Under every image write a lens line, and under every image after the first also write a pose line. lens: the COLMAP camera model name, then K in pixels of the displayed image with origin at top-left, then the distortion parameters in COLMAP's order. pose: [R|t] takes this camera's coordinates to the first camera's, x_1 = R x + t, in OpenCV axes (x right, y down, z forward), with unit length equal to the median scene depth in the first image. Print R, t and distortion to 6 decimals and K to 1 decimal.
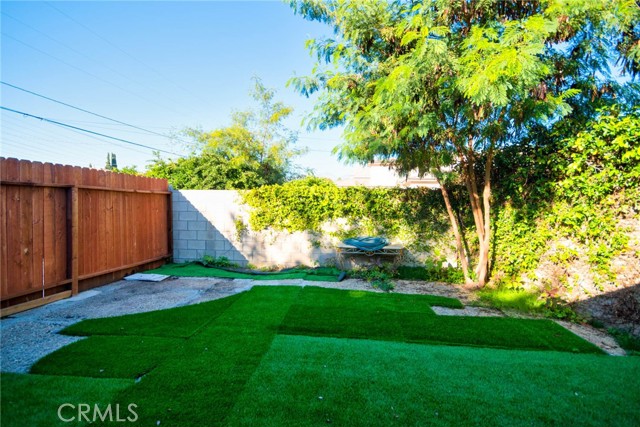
lens RADIAL K [[309.2, 0, 322.4], [0, 309.2, 211.0], [0, 0, 1]] dist [0.010593, 0.000262]
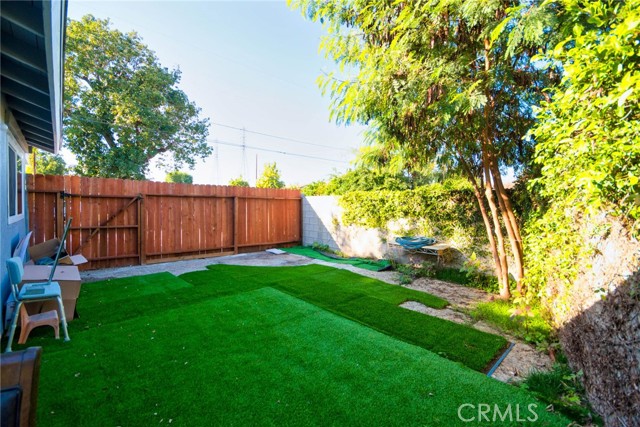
lens RADIAL K [[290.5, 0, 320.9], [0, 290.5, 212.0], [0, 0, 1]] dist [0.008446, -0.004916]
pose [[0.739680, 0.013616, -0.672821, 0.556718], [-0.013876, 0.999891, 0.004980, -0.001221], [0.672816, 0.005653, 0.739789, 0.028907]]
